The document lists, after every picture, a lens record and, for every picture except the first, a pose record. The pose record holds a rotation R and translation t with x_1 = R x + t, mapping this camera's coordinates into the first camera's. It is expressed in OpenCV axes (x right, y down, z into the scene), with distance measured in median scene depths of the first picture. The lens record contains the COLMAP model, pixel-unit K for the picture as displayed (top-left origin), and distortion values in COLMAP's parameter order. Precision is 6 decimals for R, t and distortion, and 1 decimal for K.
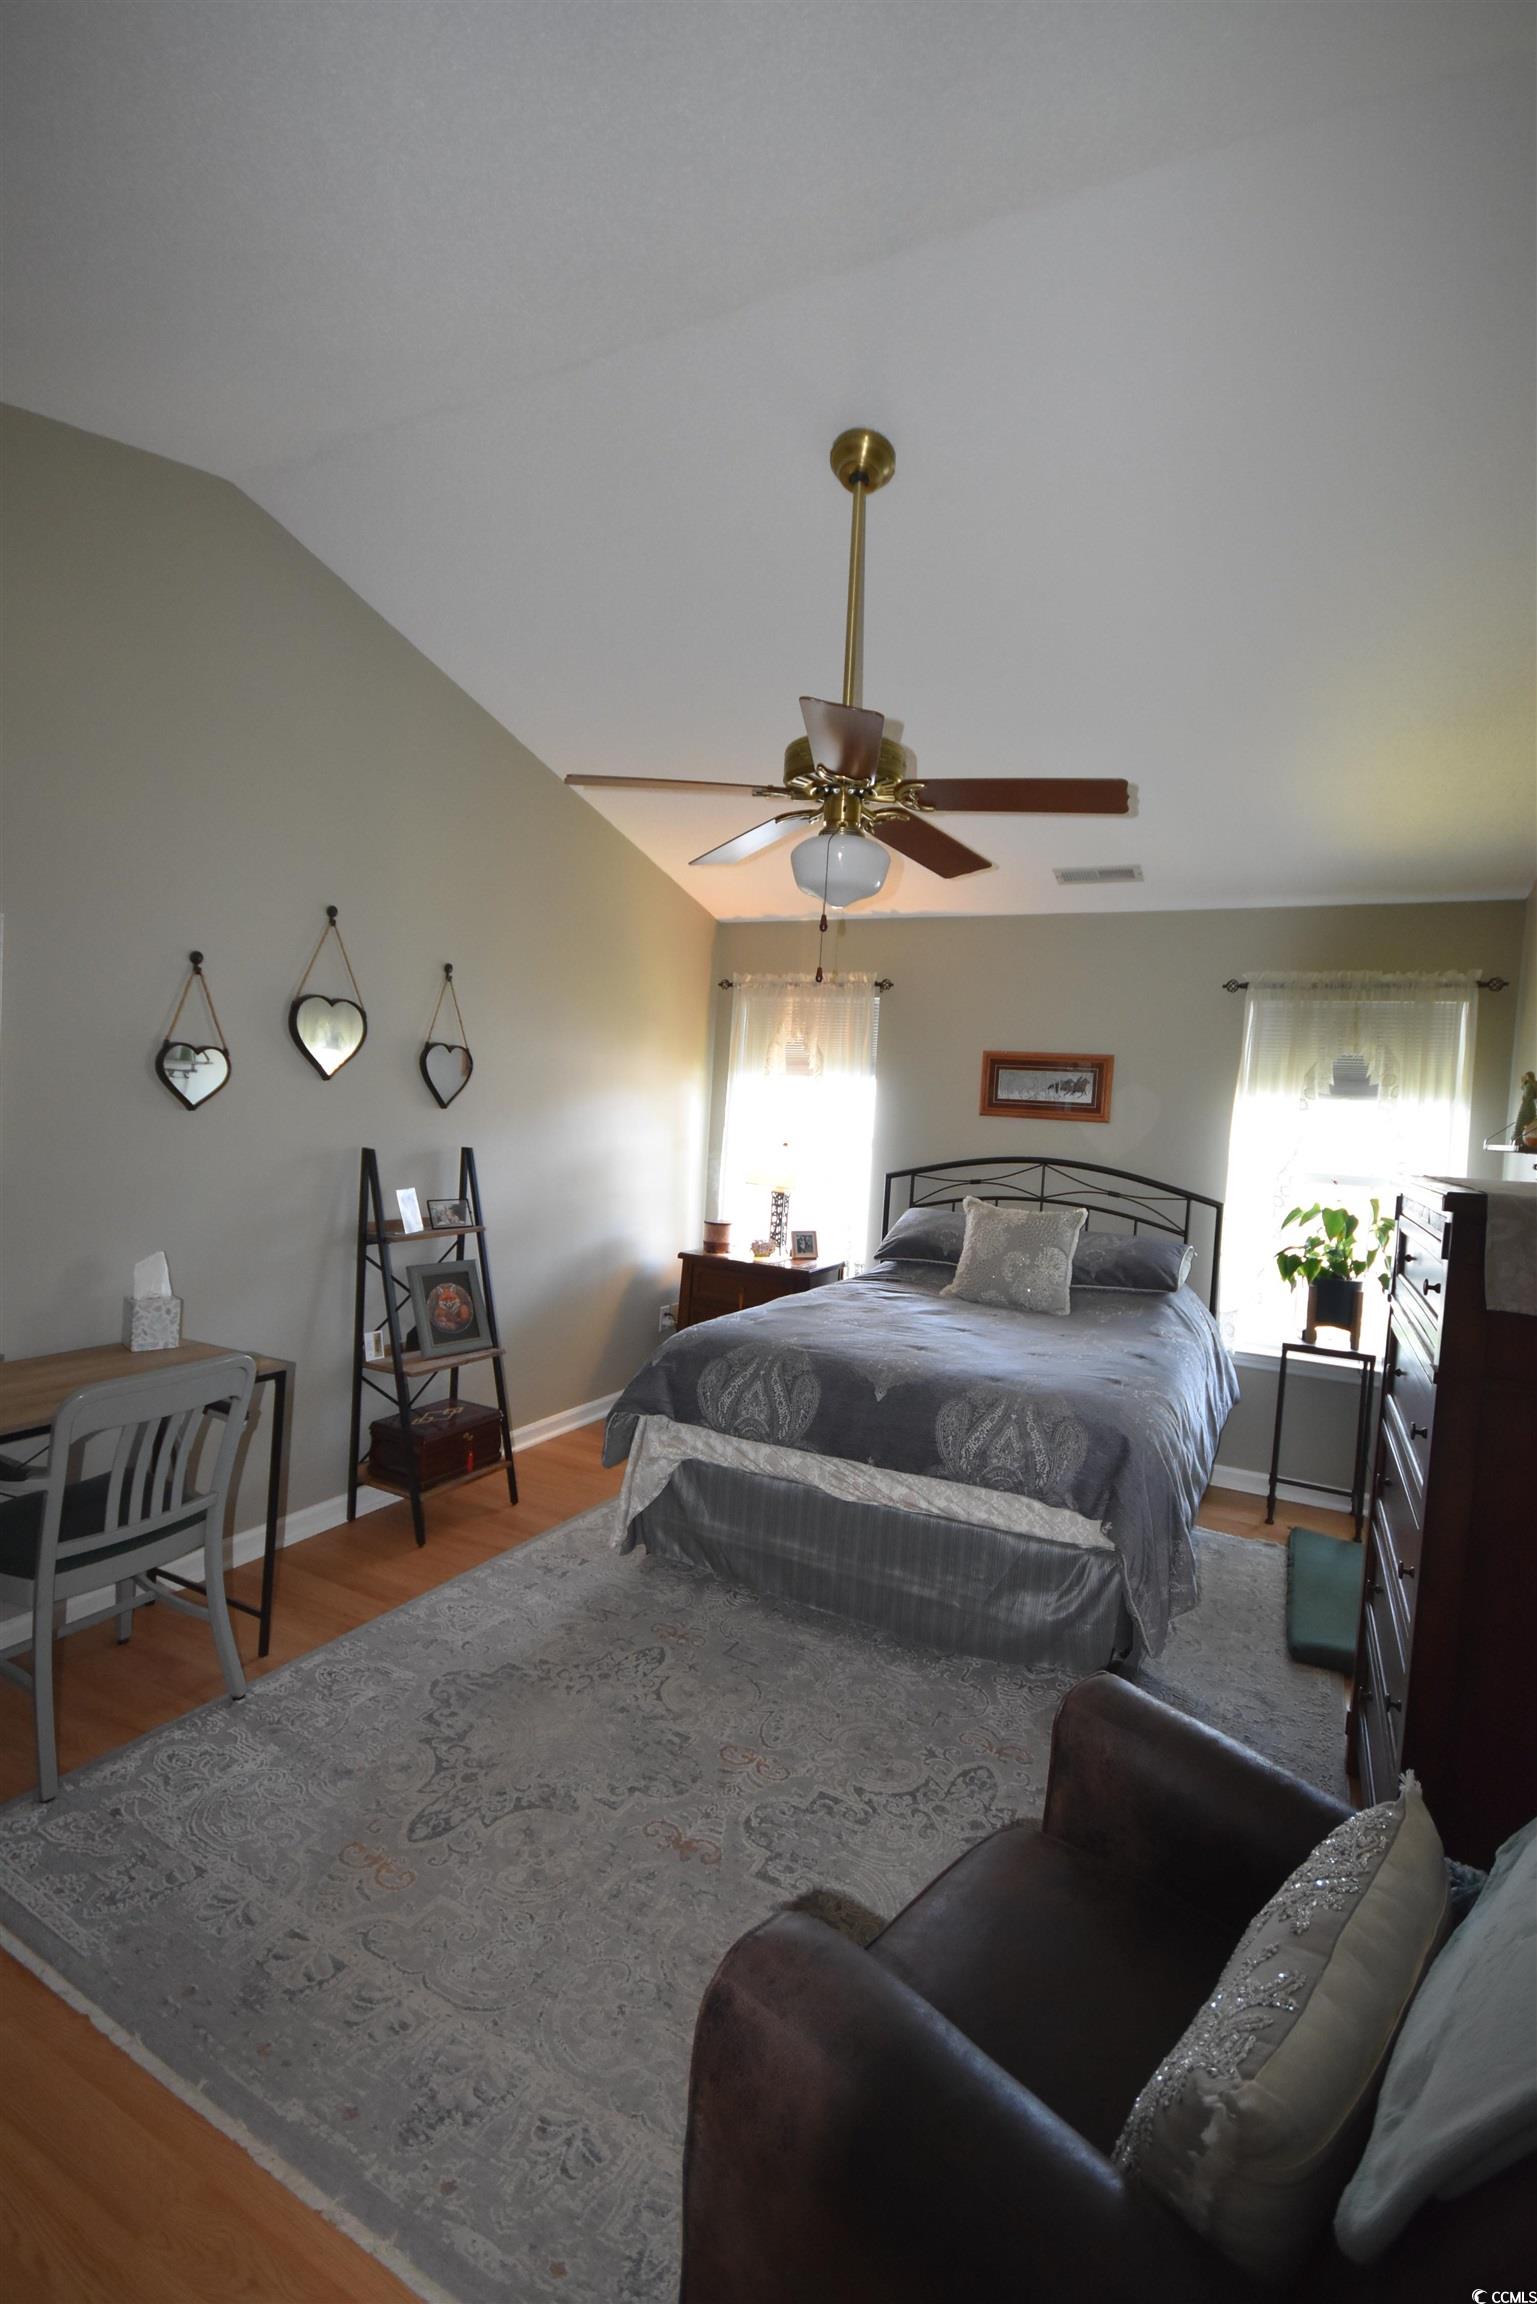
lens RADIAL K [[976.8, 0, 768.5], [0, 976.8, 1152.0], [0, 0, 1]] dist [-0.000269, 0.000005]
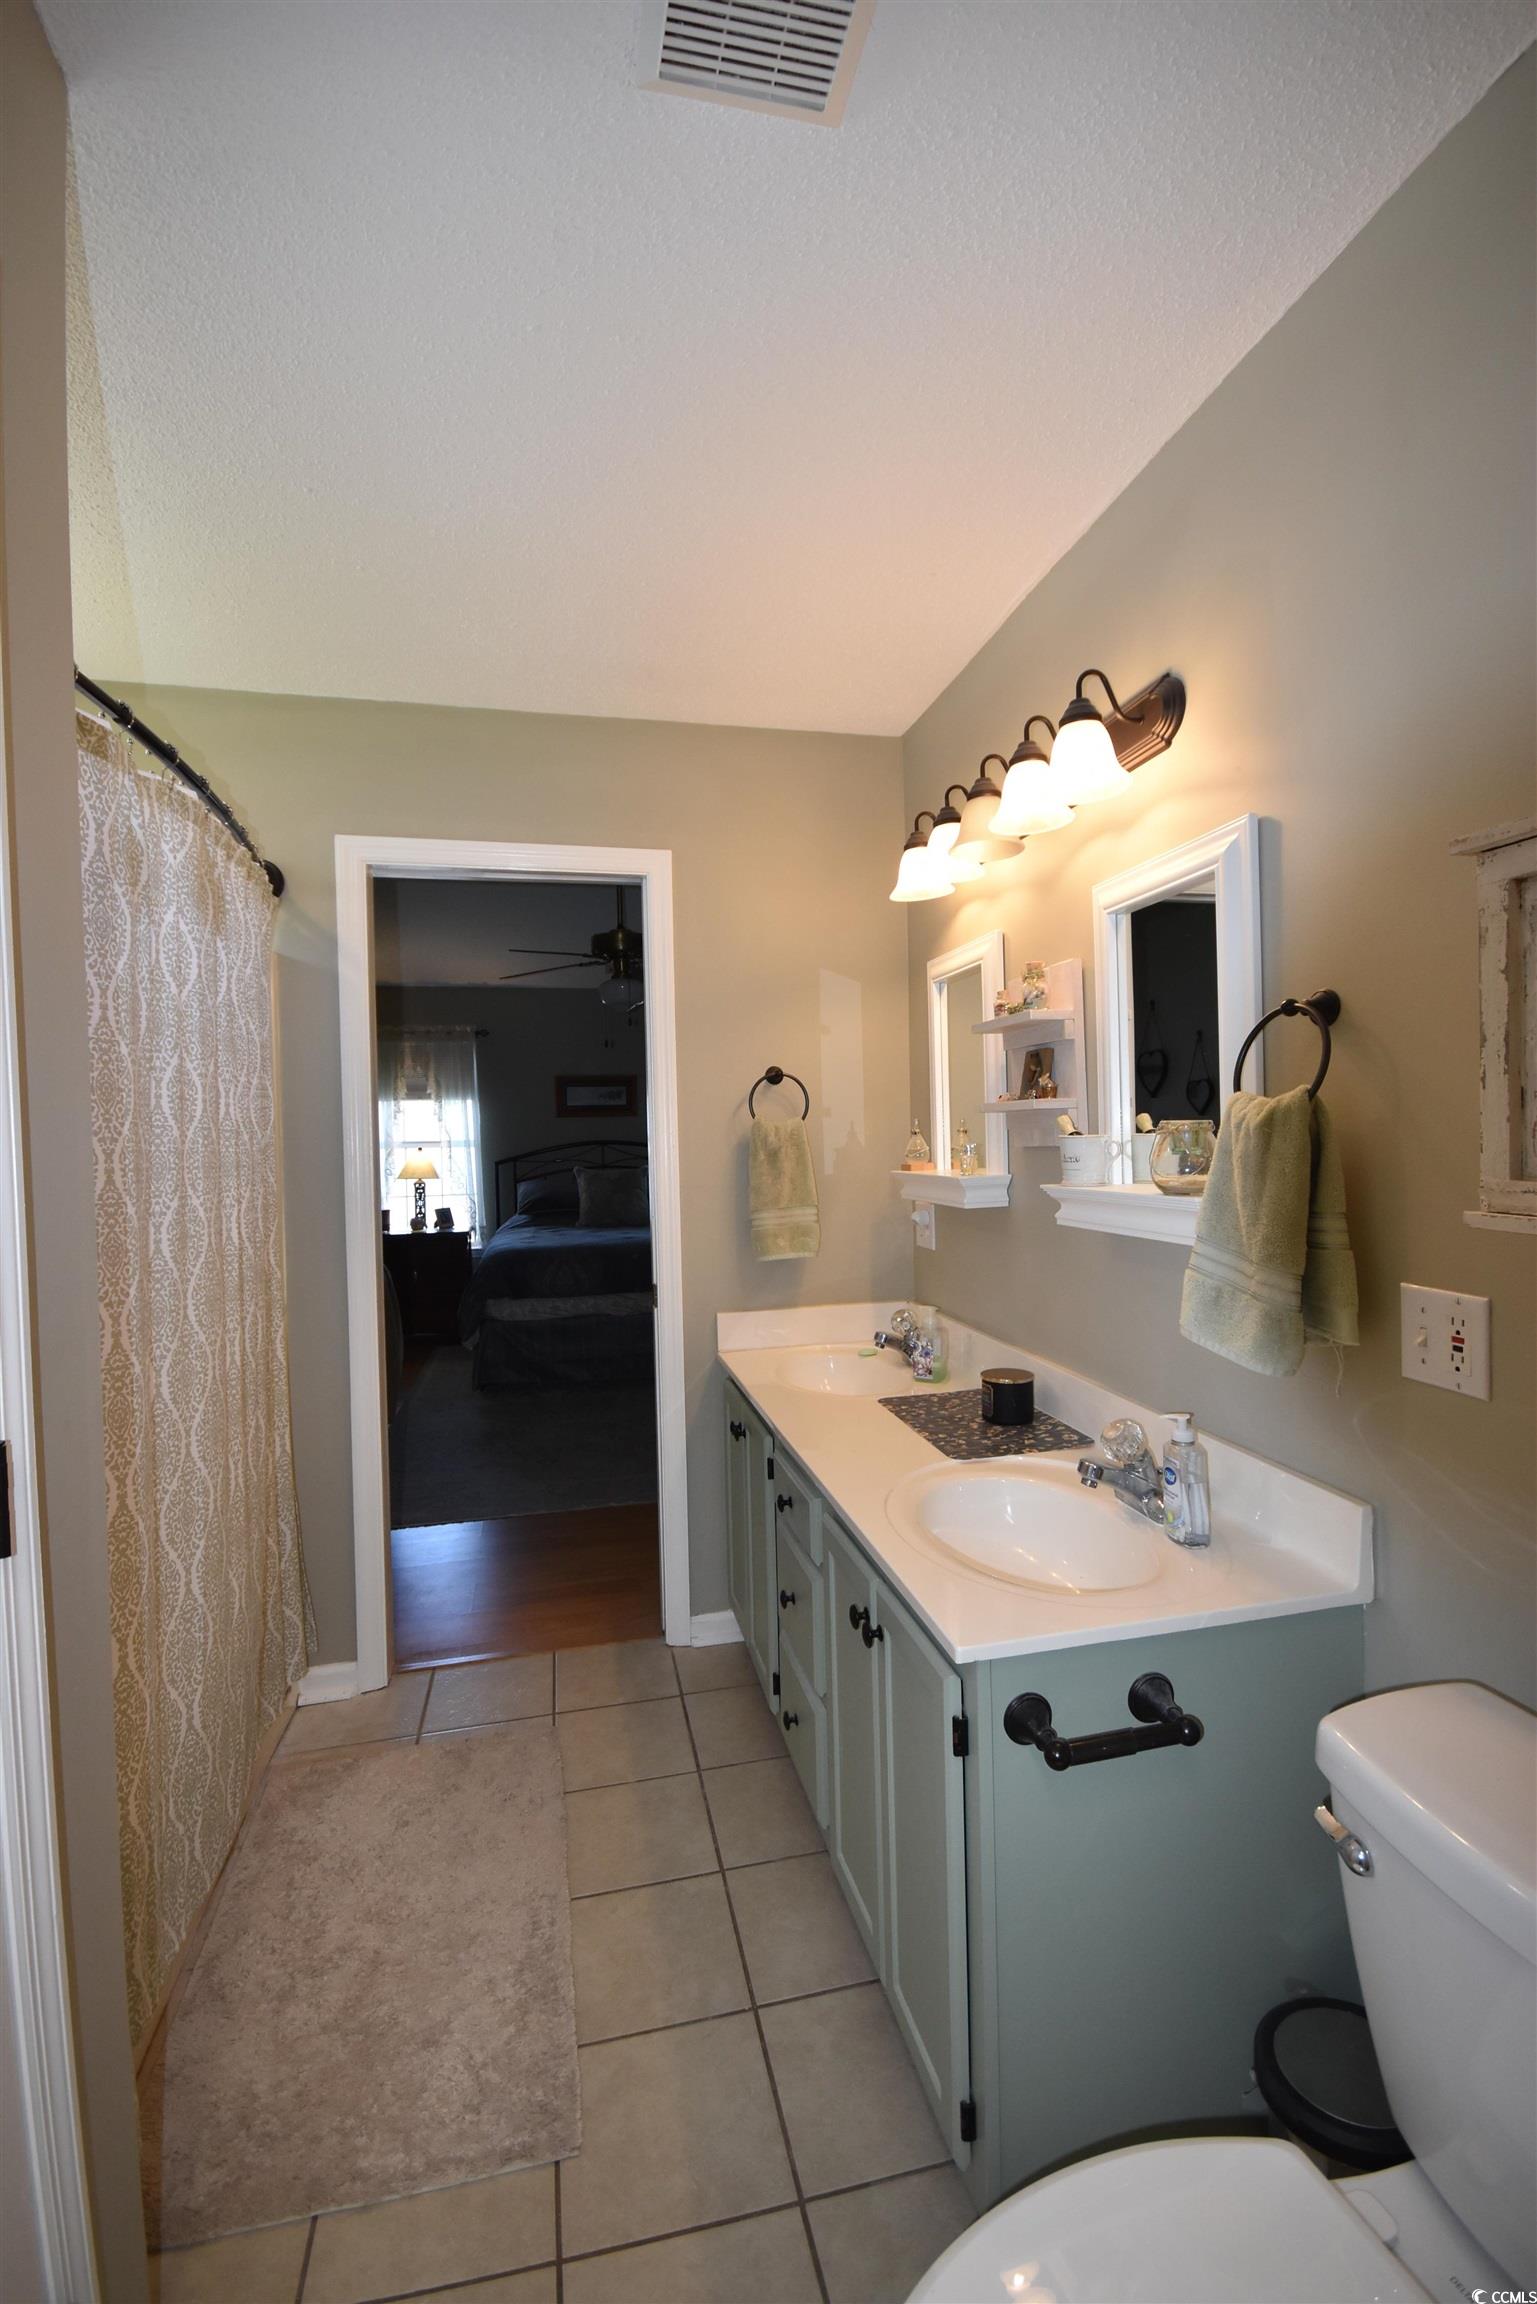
lens RADIAL K [[976.8, 0, 768.5], [0, 976.8, 1152.0], [0, 0, 1]] dist [-0.000269, 0.000005]
pose [[0.769930, -0.093793, 0.631198, -0.503753], [0.093121, 0.995065, 0.034274, -0.004658], [-0.631298, 0.032389, 0.774864, -0.404256]]
